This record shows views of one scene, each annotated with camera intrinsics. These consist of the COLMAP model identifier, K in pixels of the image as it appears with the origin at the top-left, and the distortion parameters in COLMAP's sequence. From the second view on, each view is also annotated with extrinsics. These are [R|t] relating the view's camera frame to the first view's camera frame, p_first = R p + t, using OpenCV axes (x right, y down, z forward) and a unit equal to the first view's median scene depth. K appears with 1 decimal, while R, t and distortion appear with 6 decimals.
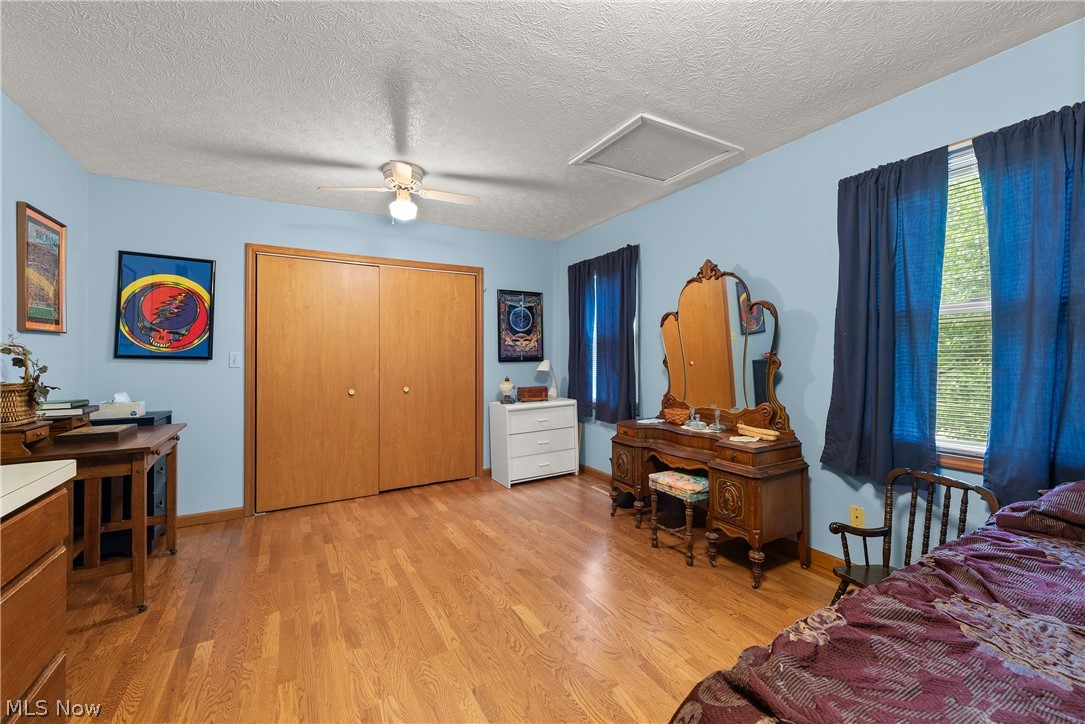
lens RADIAL K [[432.4, 0, 539.9], [0, 432.4, 359.5], [0, 0, 1]] dist [-0.000310, -0.000054]
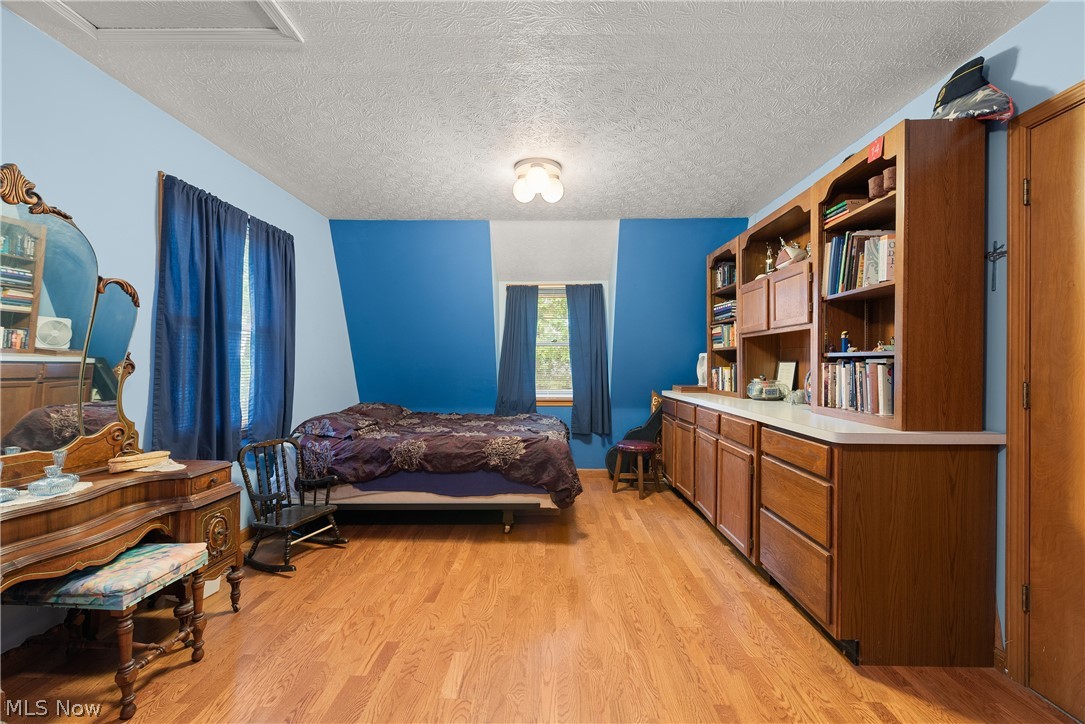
lens RADIAL K [[432.4, 0, 542.2], [0, 432.4, 364.4], [0, 0, 1]] dist [-0.000310, -0.000054]
pose [[-0.852123, -0.002328, 0.523337, -0.507085], [-0.001221, 0.999996, 0.002461, 0.001916], [-0.523341, 0.001458, -0.852122, 1.367410]]
